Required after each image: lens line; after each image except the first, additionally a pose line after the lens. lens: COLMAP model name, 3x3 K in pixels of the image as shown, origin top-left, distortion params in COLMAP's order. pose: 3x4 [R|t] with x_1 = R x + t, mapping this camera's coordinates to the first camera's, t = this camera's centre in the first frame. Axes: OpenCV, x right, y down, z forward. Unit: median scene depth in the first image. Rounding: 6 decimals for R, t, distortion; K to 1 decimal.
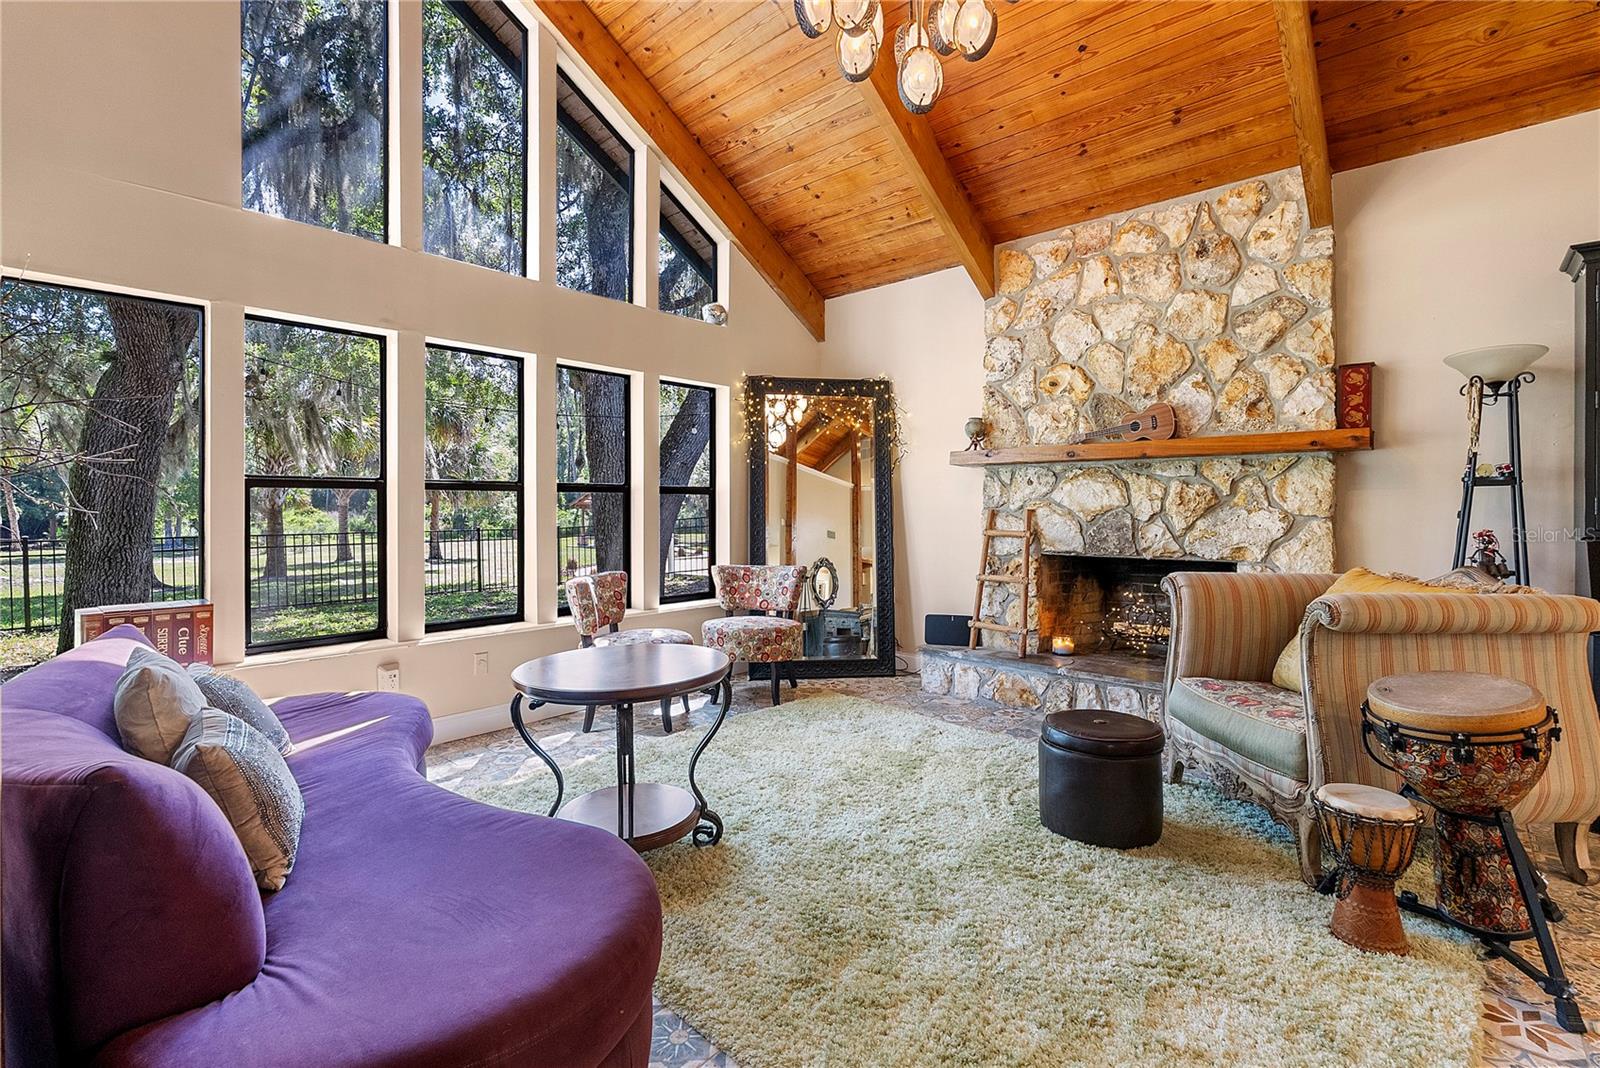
lens RADIAL K [[708.2, 0, 811.2], [0, 708.2, 508.1], [0, 0, 1]] dist [-0.003172, -0.000473]
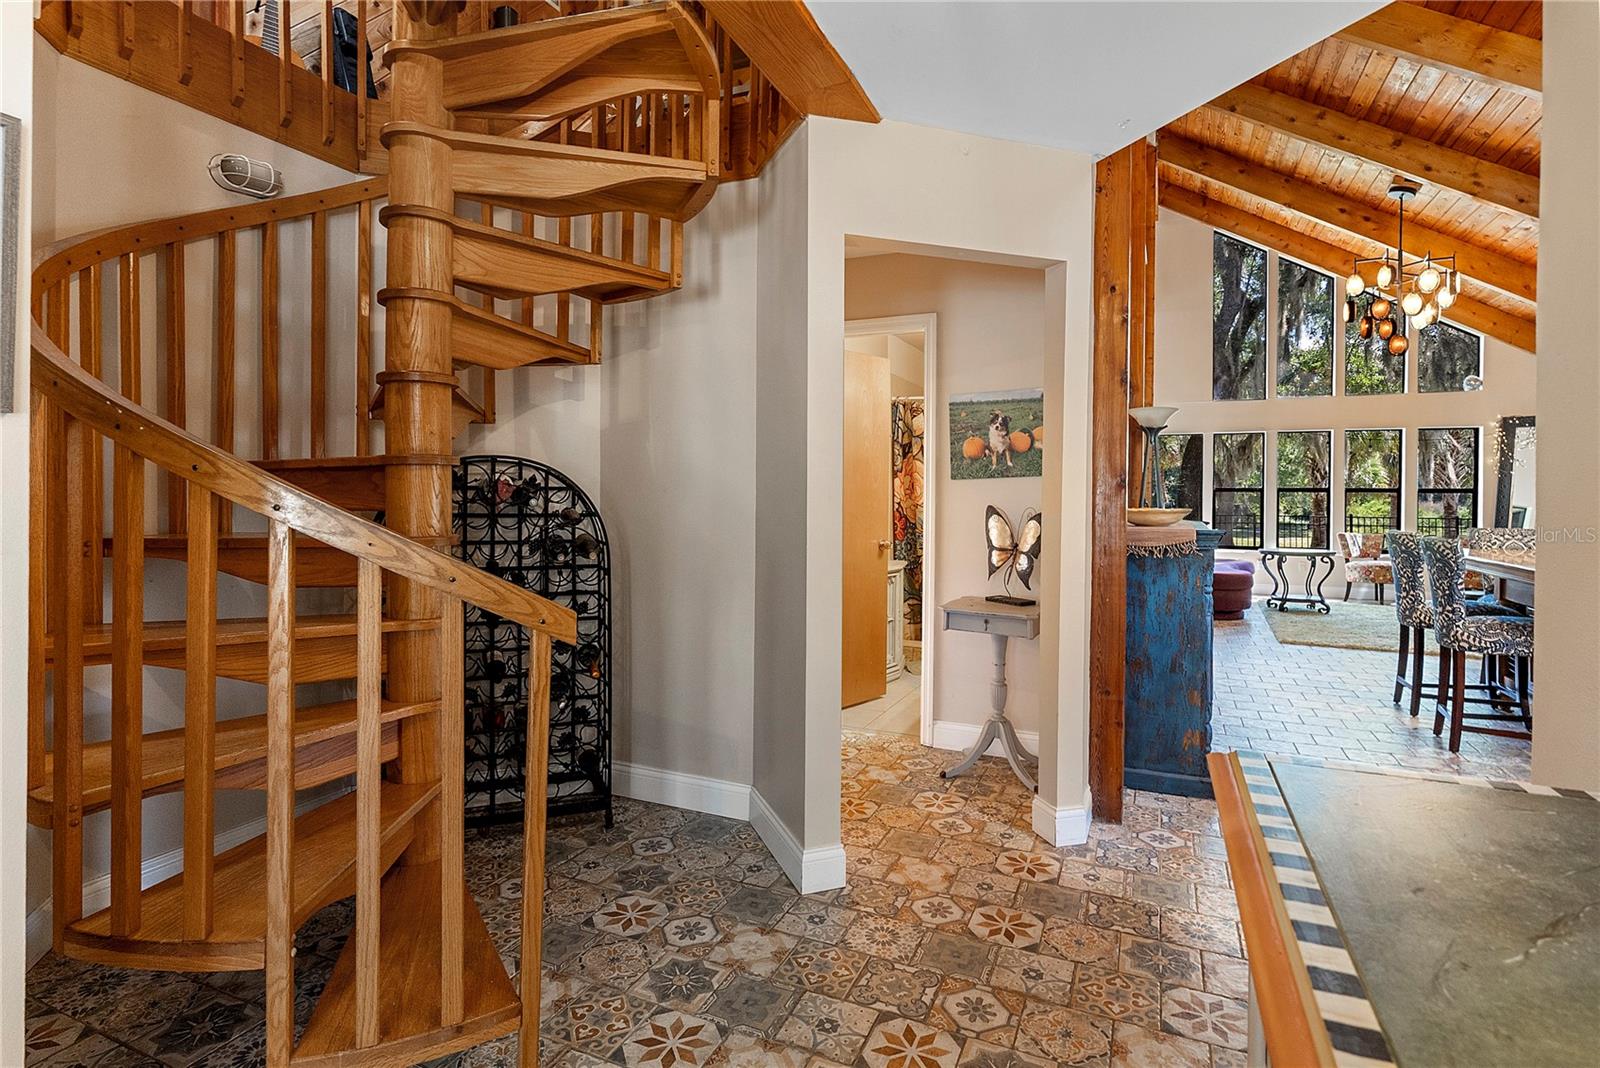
lens RADIAL K [[794.5, 0, 798.6], [0, 794.5, 499.7], [0, 0, 1]] dist [0.003776, -0.000779]
pose [[0.281421, 0.011444, -0.959516, 1.361734], [-0.007902, 0.999923, 0.009609, -0.010983], [0.959552, 0.004878, 0.281490, -1.156054]]
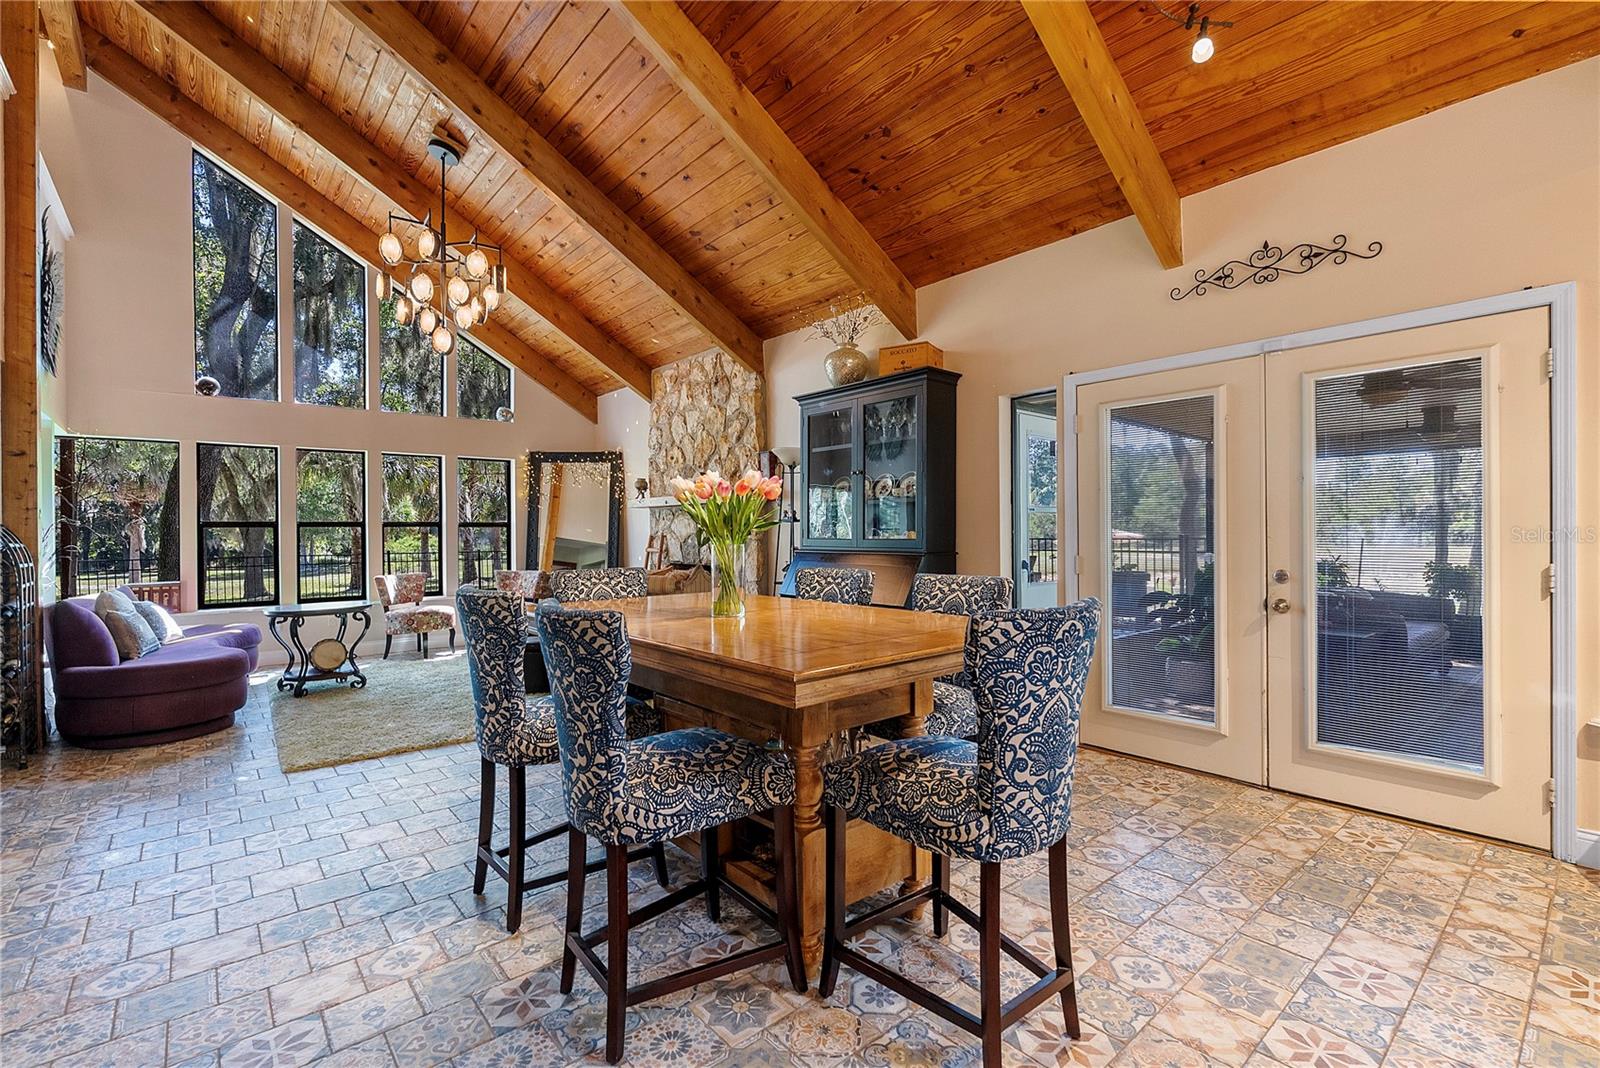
lens RADIAL K [[708.2, 0, 809.4], [0, 708.2, 526.8], [0, 0, 1]] dist [-0.003172, -0.000473]
pose [[0.990201, -0.007875, -0.139428, 0.873539], [0.007133, 0.999958, -0.005817, -0.006028], [0.139468, 0.004765, 0.990215, -0.558845]]
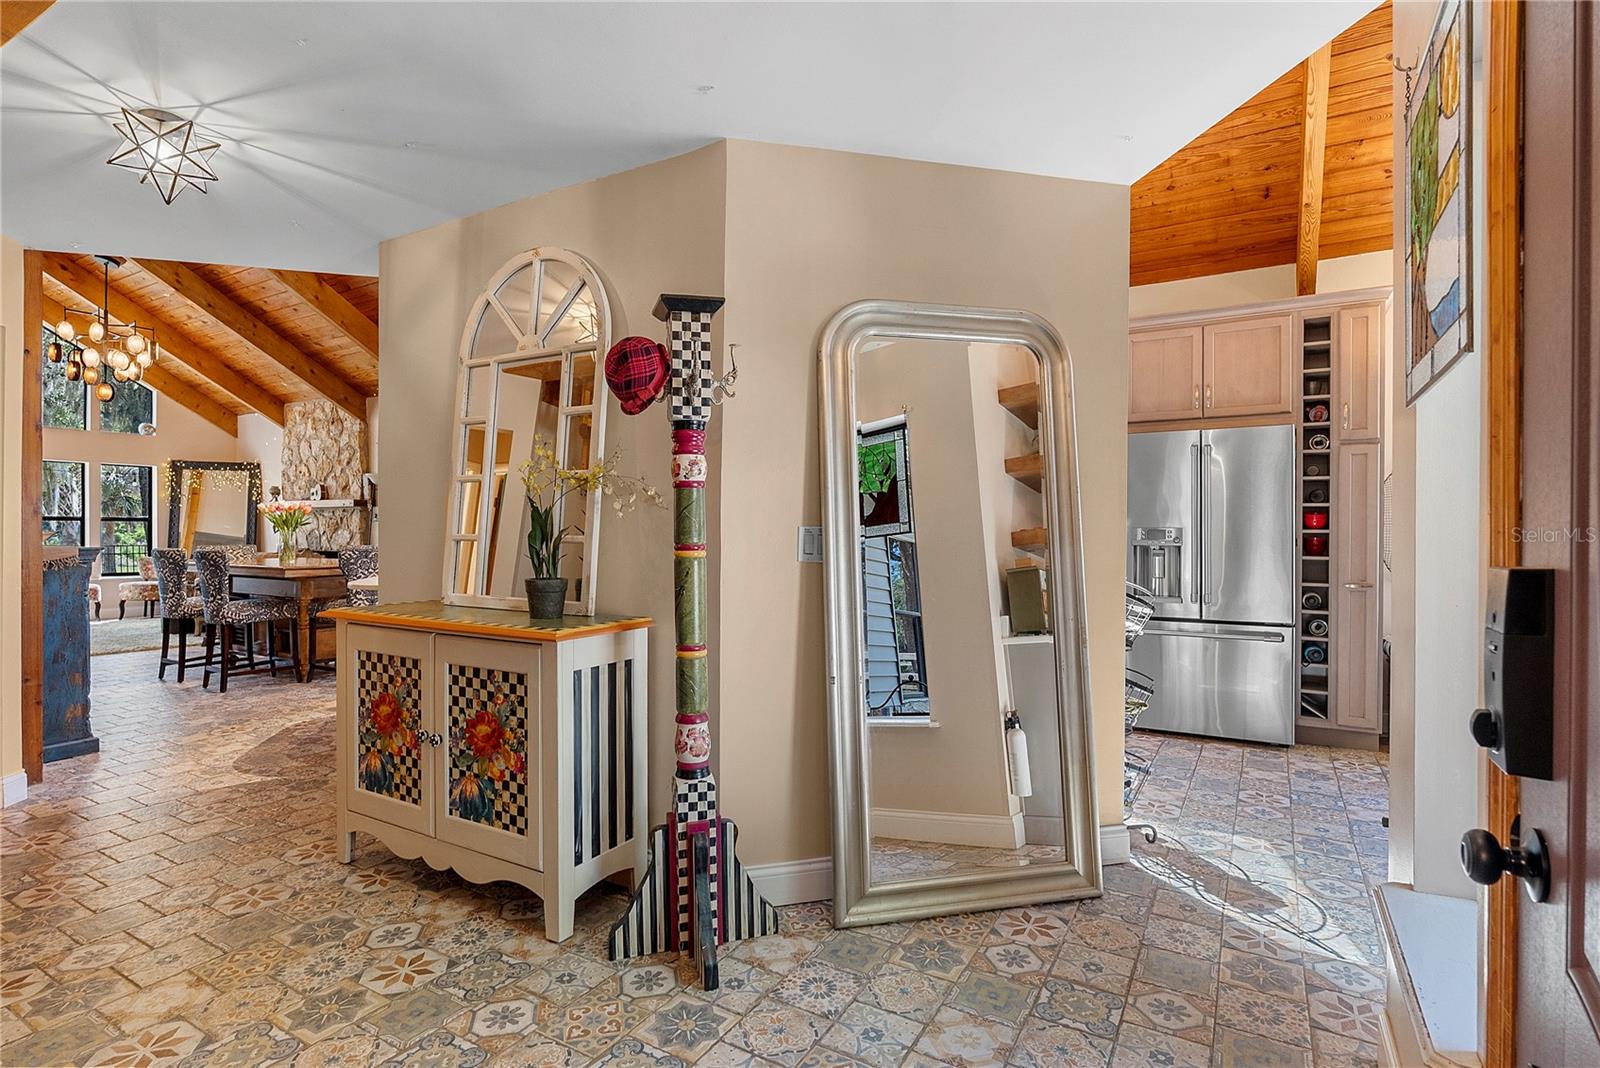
lens RADIAL K [[793.5, 0, 816.0], [0, 793.5, 536.2], [0, 0, 1]] dist [-0.004406, -0.000875]
pose [[0.982869, 0.002646, 0.184288, 1.446450], [-0.003921, 0.999971, 0.006555, -0.000904], [-0.184265, -0.007166, 0.982850, -1.682502]]
